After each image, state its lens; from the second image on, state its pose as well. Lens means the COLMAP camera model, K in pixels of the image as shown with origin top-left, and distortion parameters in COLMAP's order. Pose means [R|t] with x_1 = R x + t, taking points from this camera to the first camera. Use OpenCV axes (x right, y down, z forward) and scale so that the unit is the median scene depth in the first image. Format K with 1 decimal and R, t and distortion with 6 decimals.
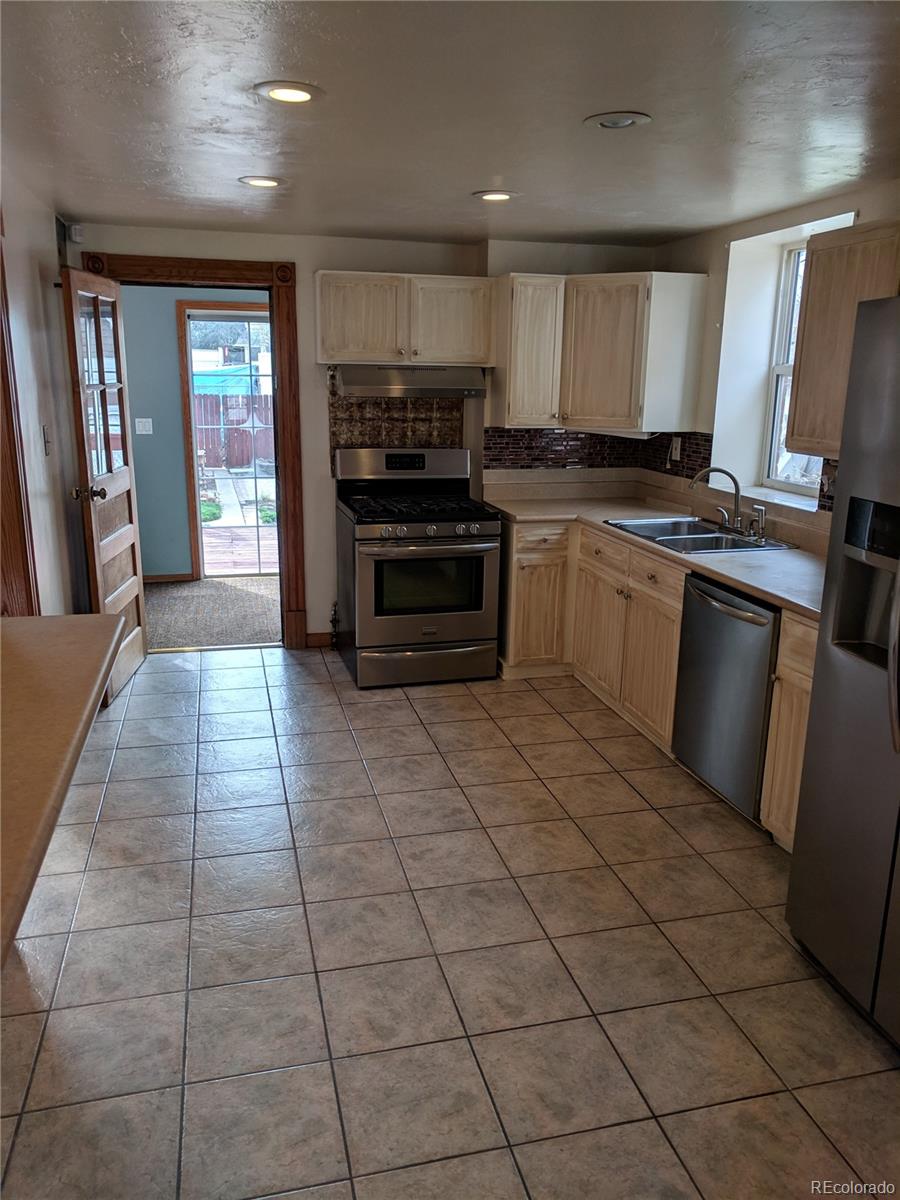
lens RADIAL K [[905.8, 0, 453.9], [0, 905.8, 611.0], [0, 0, 1]] dist [0.007686, 0.002509]
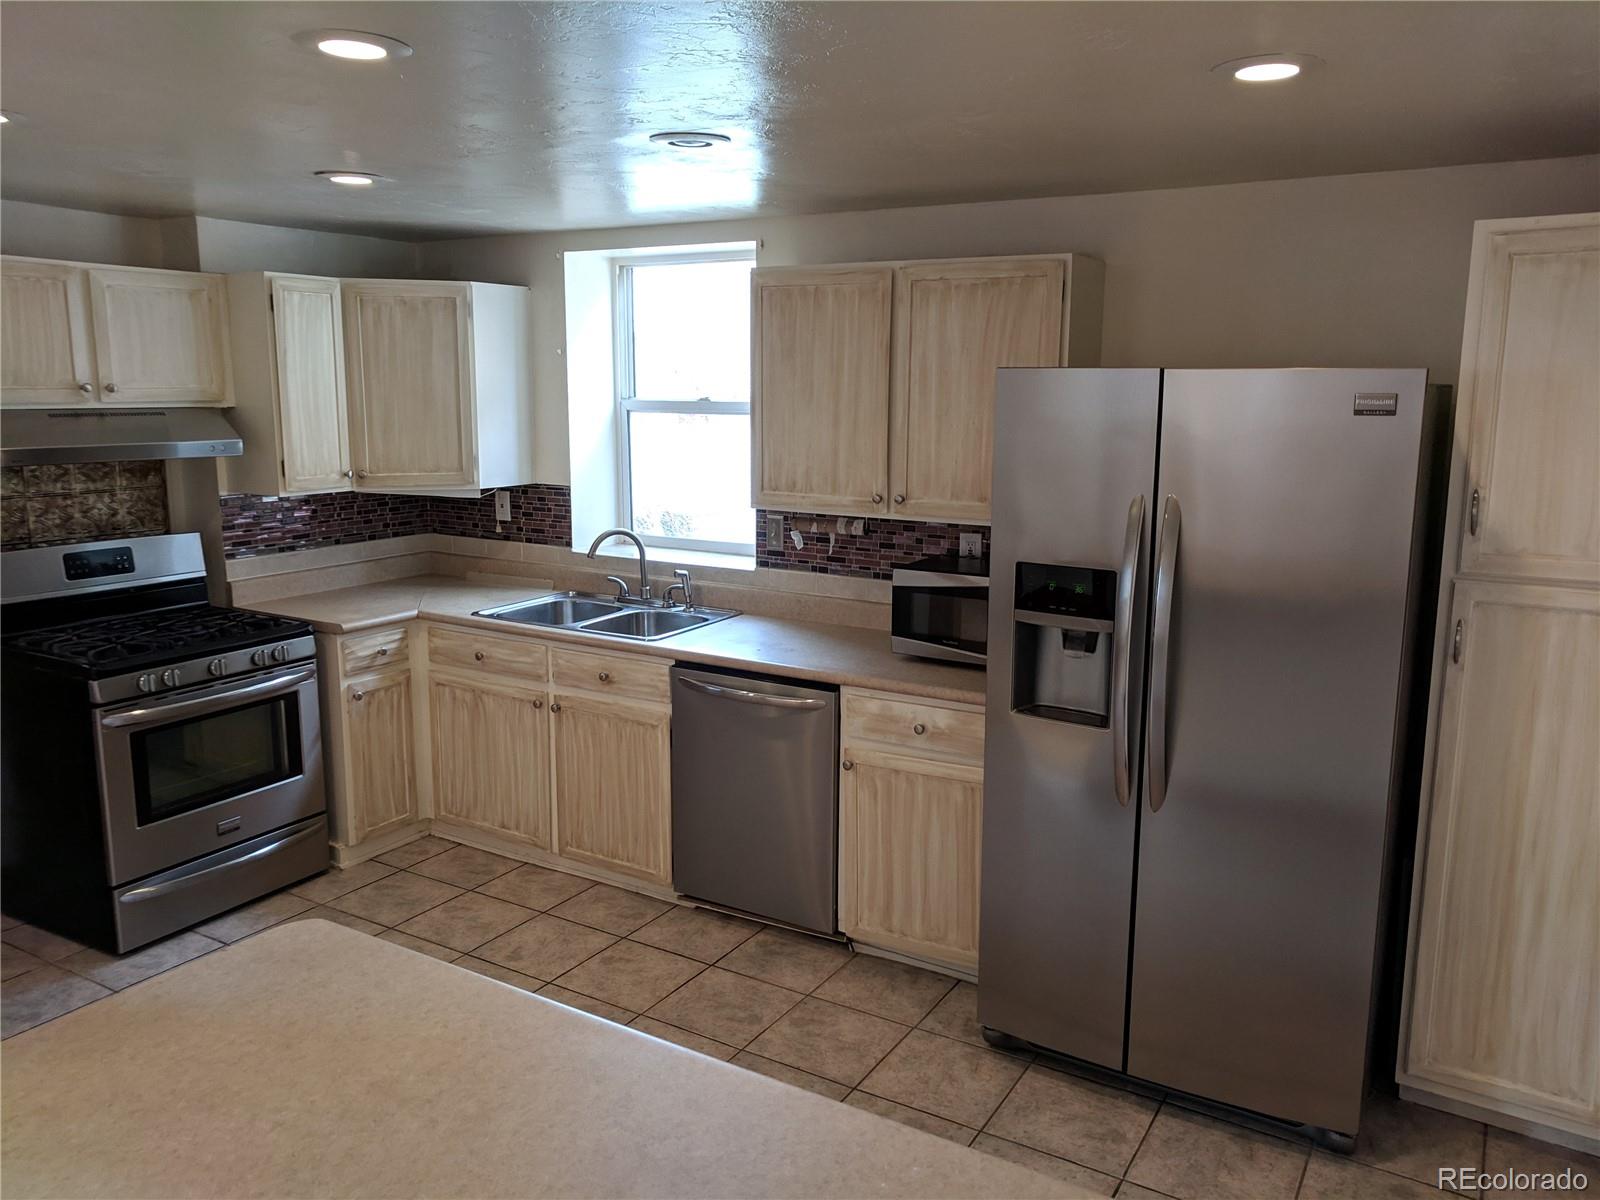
lens RADIAL K [[1207.7, 0, 814.0], [0, 1207.7, 596.6], [0, 0, 1]] dist [0.007686, 0.002509]
pose [[0.708567, -0.134472, 0.692712, -0.299902], [0.182177, 0.983255, 0.004527, -0.064261], [-0.681721, 0.122988, 0.721200, 0.102362]]
